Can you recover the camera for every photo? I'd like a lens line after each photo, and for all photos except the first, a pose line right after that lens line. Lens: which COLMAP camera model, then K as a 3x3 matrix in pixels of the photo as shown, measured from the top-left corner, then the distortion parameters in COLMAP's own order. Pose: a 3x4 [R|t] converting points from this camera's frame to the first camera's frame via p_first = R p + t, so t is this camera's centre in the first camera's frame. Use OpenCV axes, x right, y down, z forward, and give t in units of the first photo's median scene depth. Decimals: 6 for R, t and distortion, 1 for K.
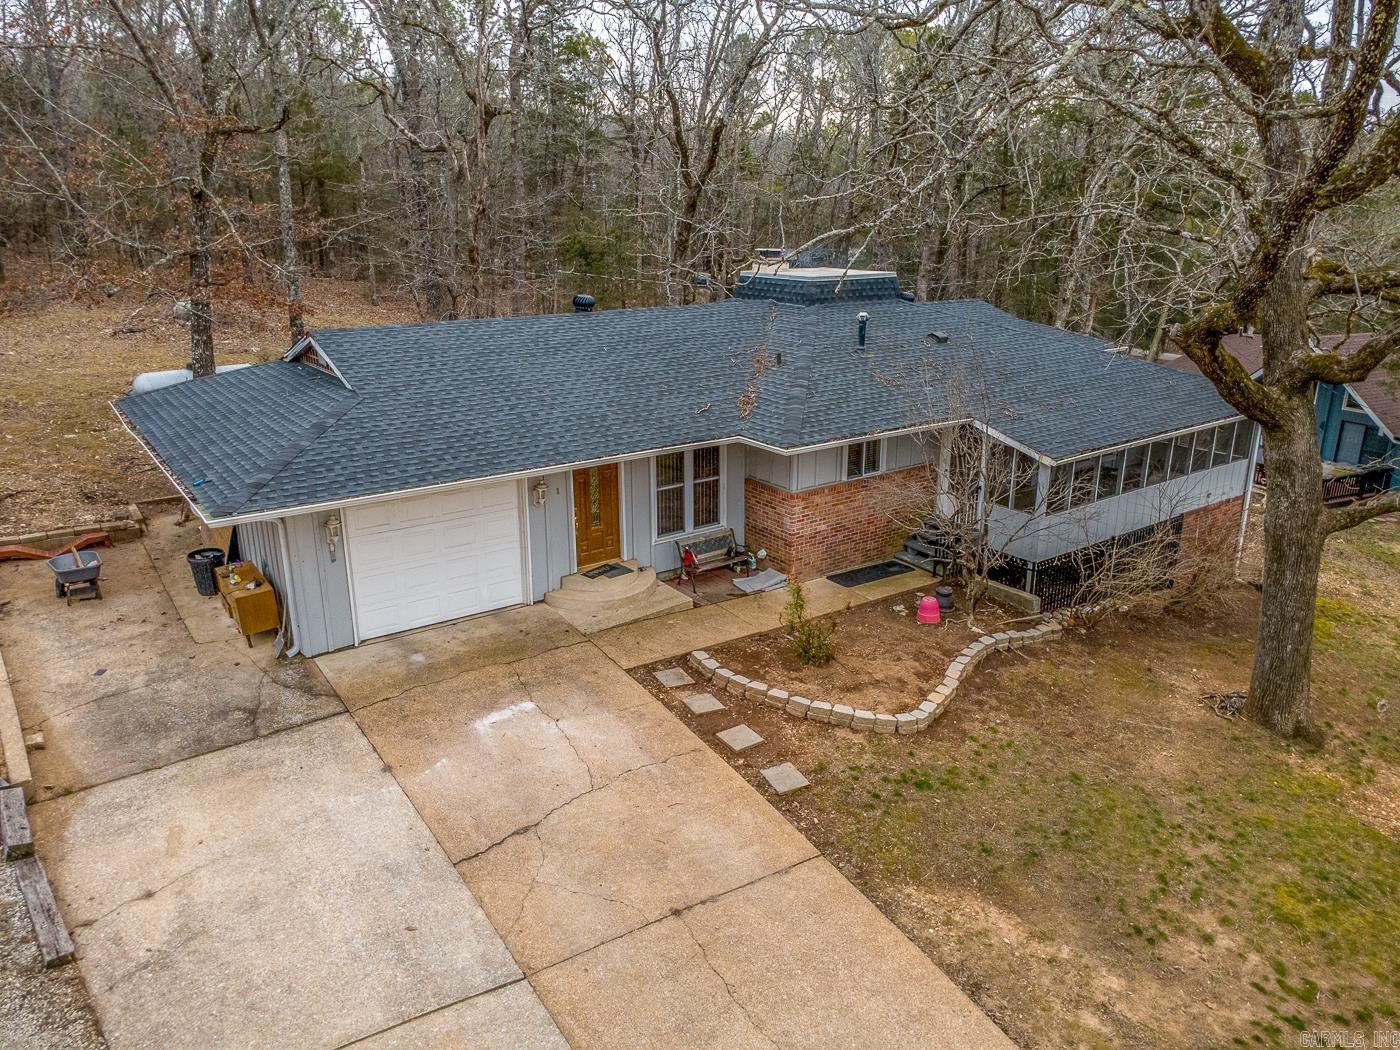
lens RADIAL K [[996.8, 0, 699.7], [0, 996.8, 526.5], [0, 0, 1]] dist [-0.003636, 0.008737]
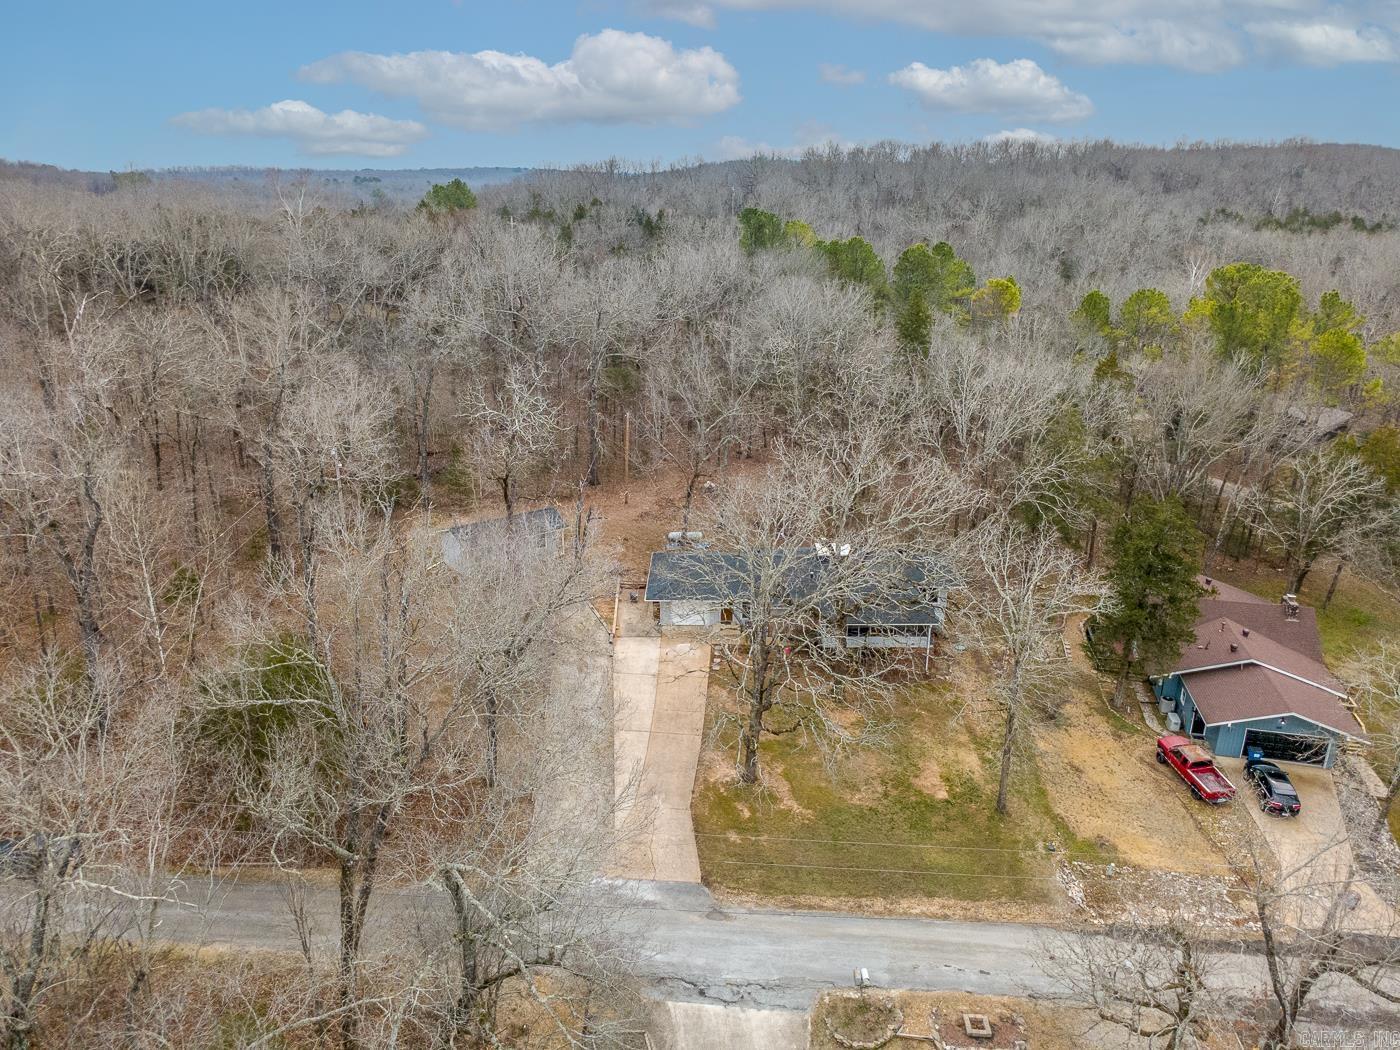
lens RADIAL K [[996.8, 0, 698.0], [0, 996.8, 517.2], [0, 0, 1]] dist [-0.003636, 0.008737]
pose [[0.805714, 0.191338, -0.560548, 2.751251], [-0.186865, 0.980167, 0.065978, -0.857686], [0.562055, 0.051588, 0.825490, -3.448032]]
